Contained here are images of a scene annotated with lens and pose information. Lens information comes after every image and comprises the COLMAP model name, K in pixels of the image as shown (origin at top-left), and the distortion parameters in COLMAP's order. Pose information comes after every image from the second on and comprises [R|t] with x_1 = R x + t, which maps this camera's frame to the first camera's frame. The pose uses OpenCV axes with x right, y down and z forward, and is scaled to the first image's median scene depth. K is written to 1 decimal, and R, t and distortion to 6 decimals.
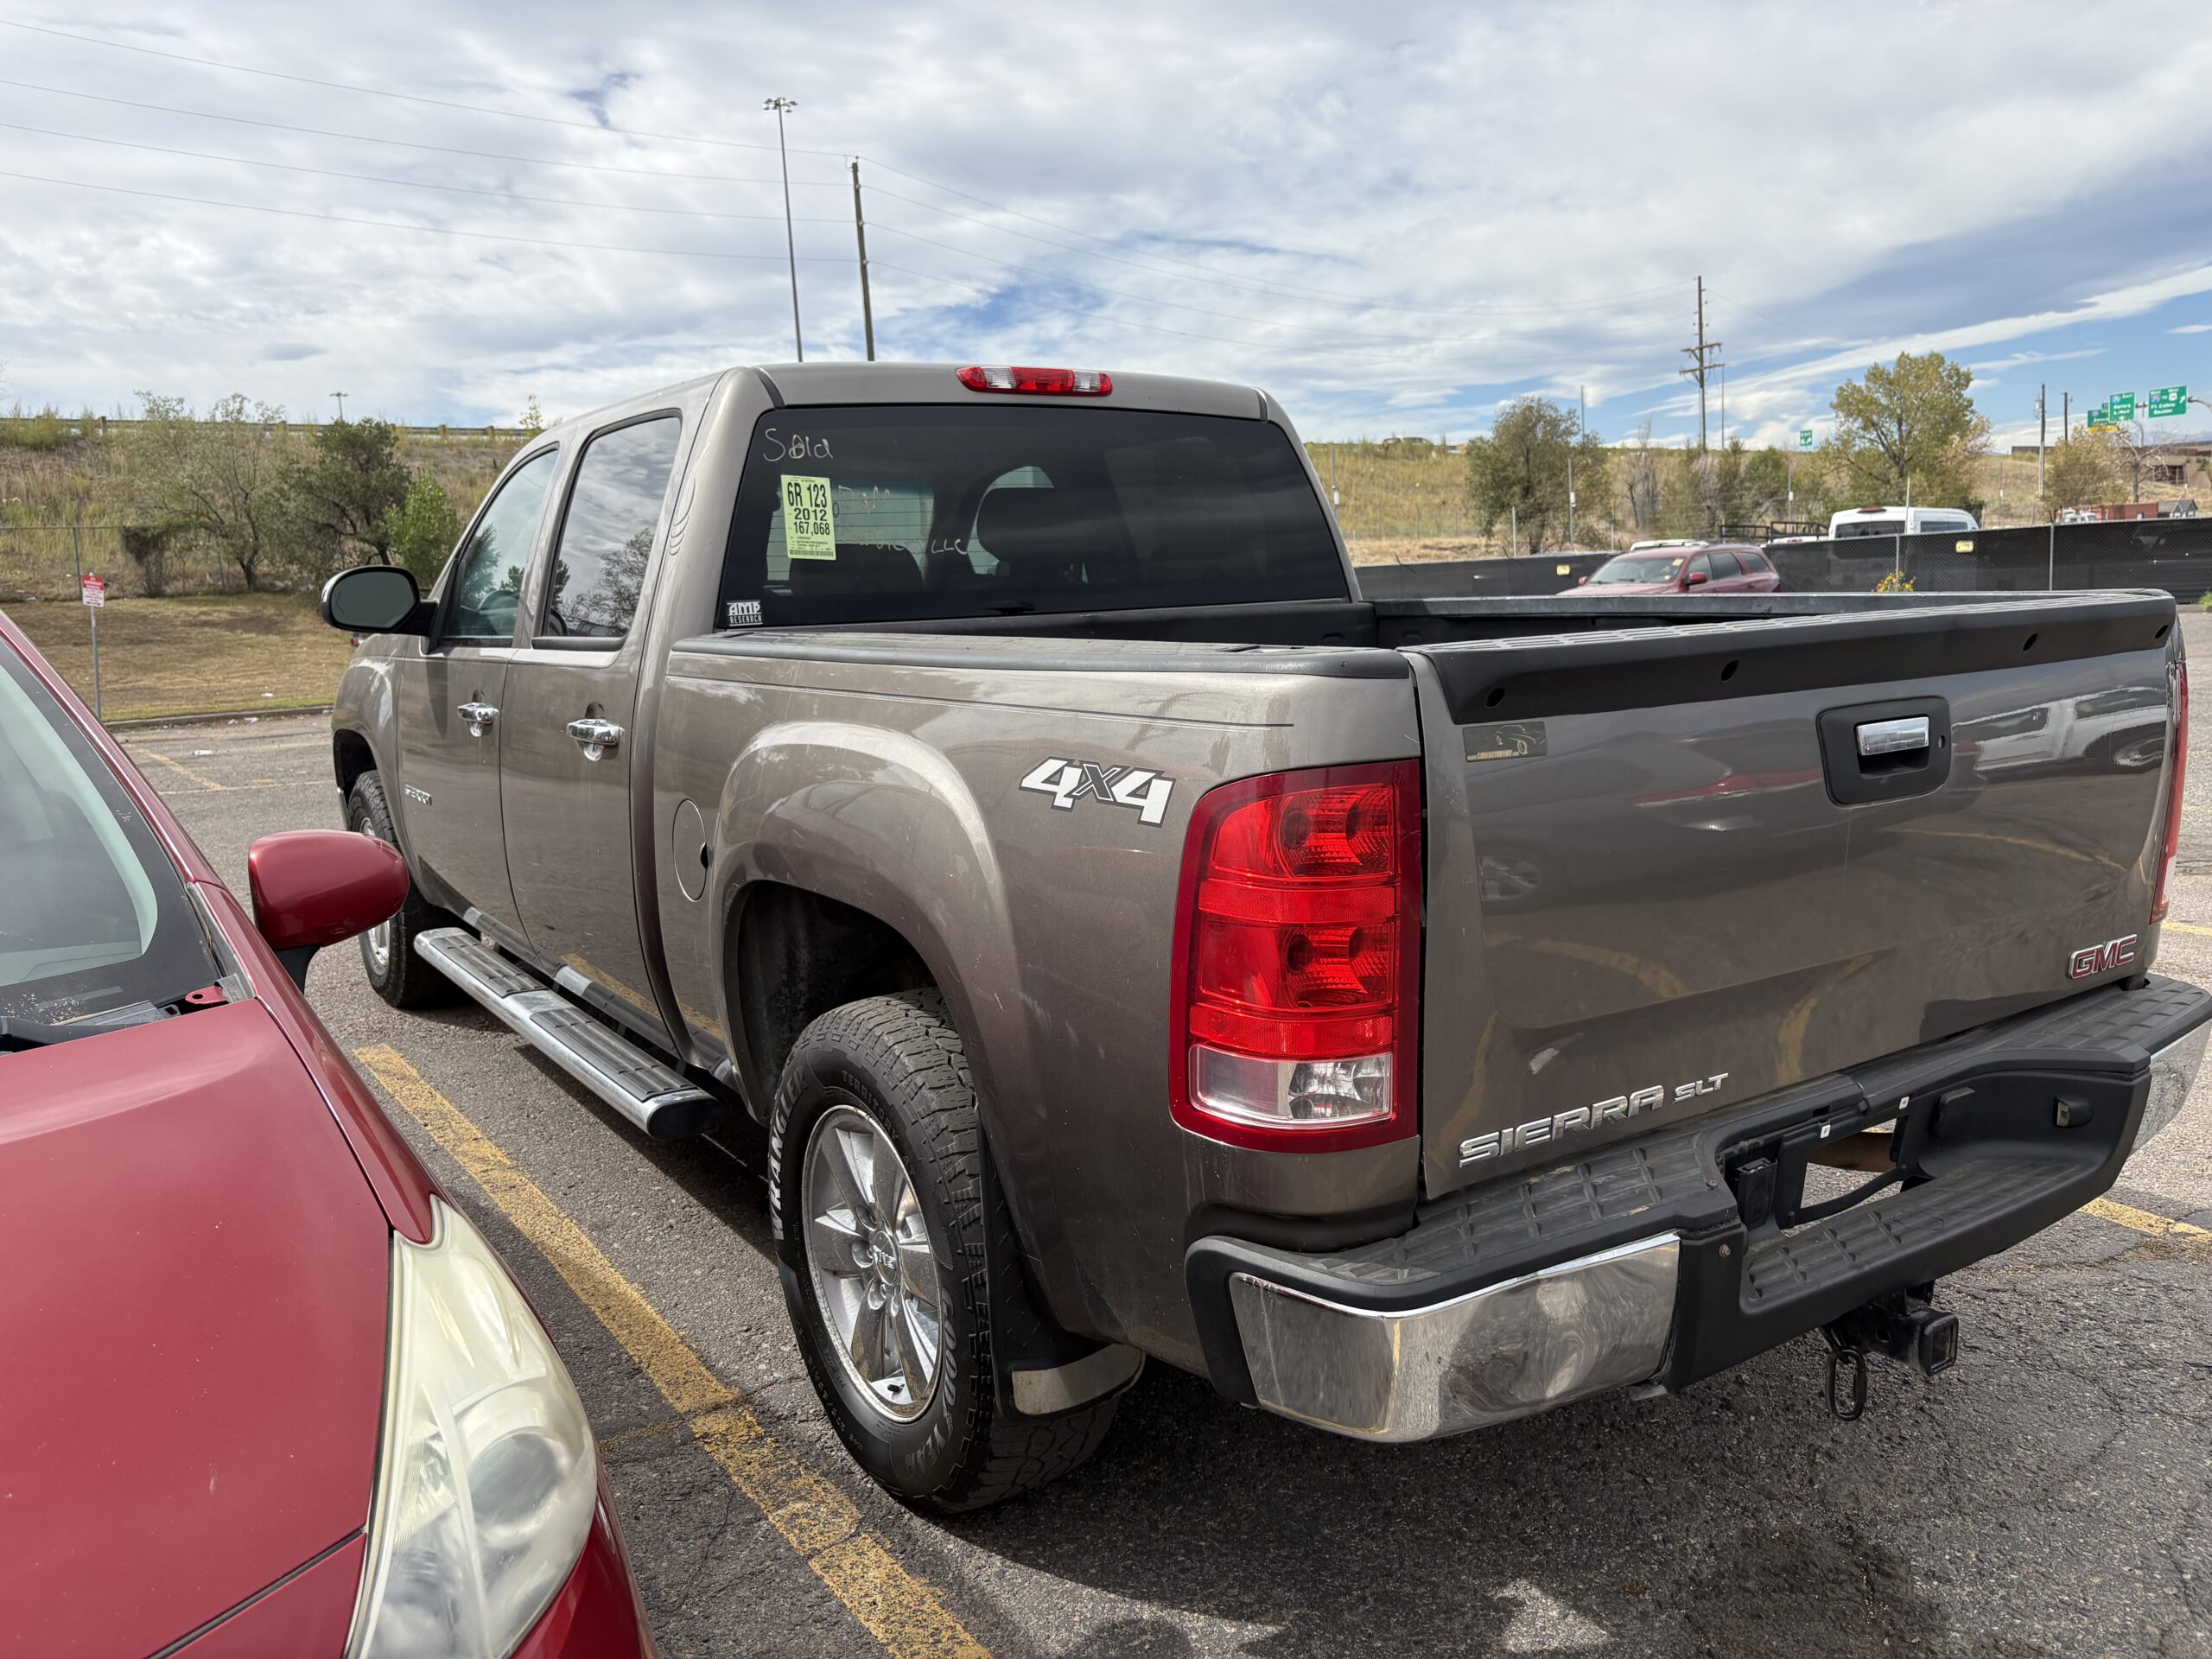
lens RADIAL K [[1678.5, 0, 1114.5], [0, 1678.5, 880.8], [0, 0, 1]] dist [-0.002029, -0.003565]
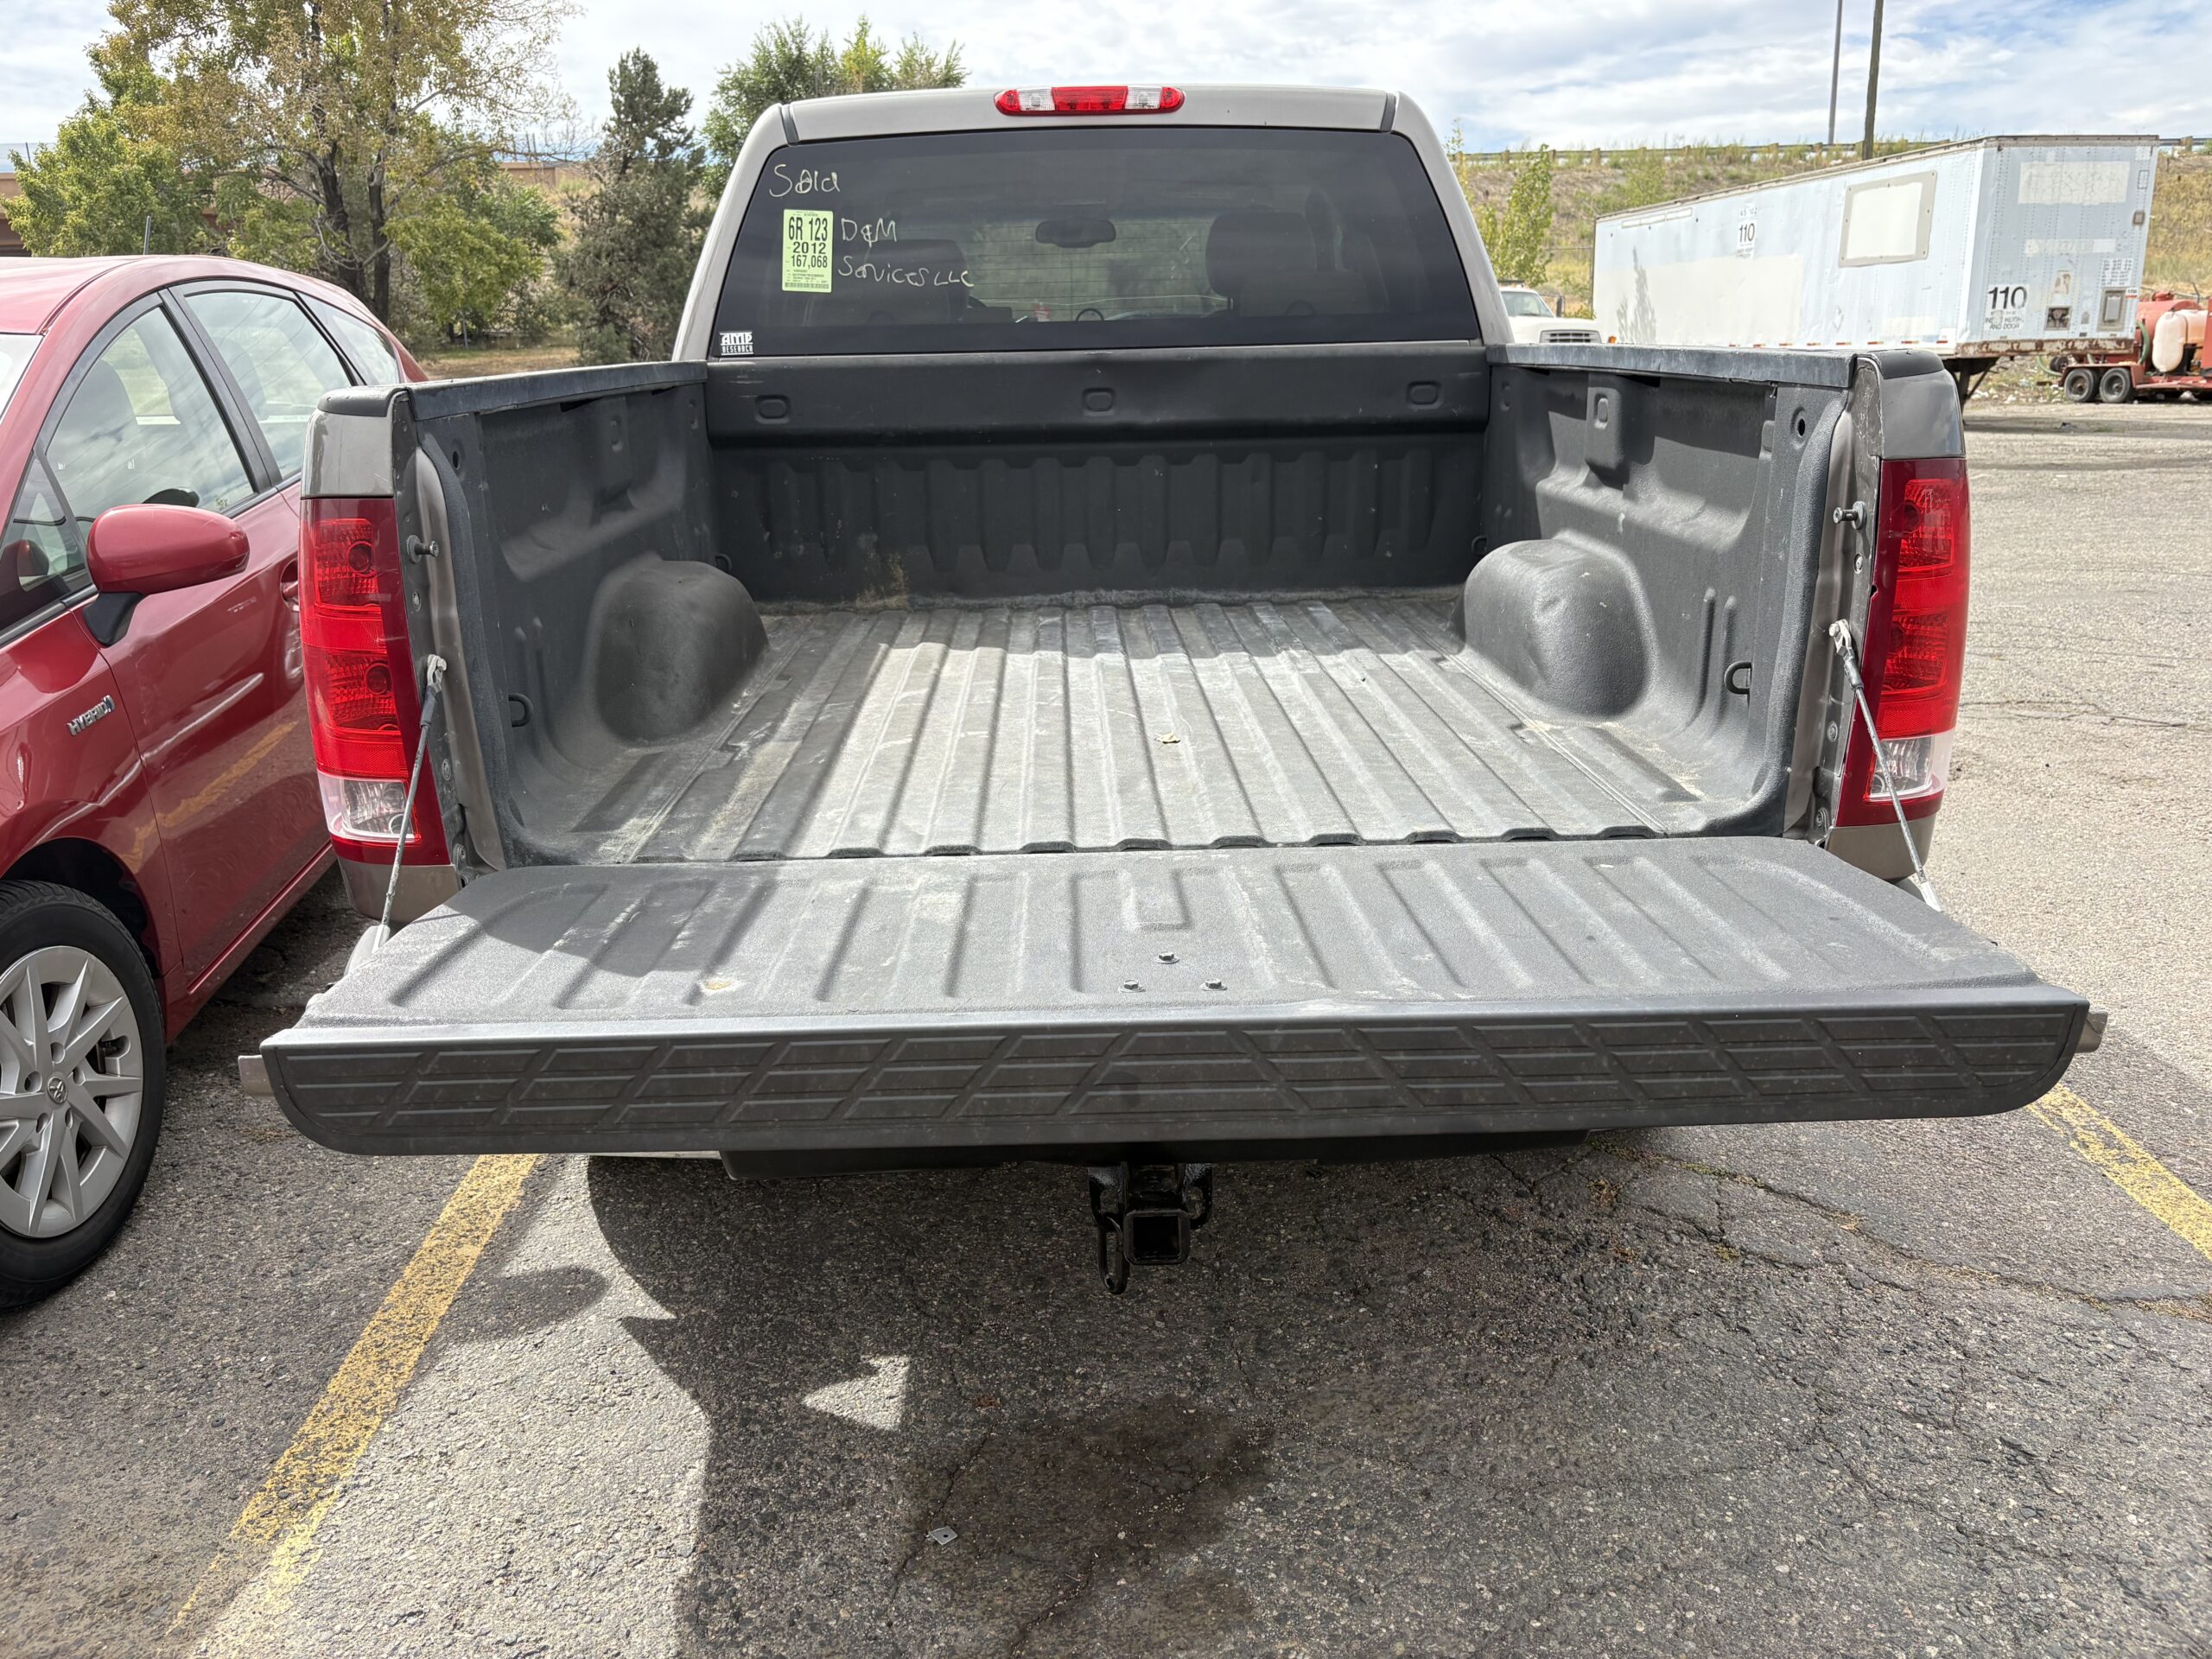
lens RADIAL K [[1709.5, 0, 1106.0], [0, 1709.5, 829.5], [0, 0, 1]] dist [0.005975, -0.001660]
pose [[0.836232, 0.163056, -0.523573, 0.591215], [-0.101451, 0.984290, 0.144504, -0.033091], [0.538910, -0.067722, 0.839637, 0.173949]]
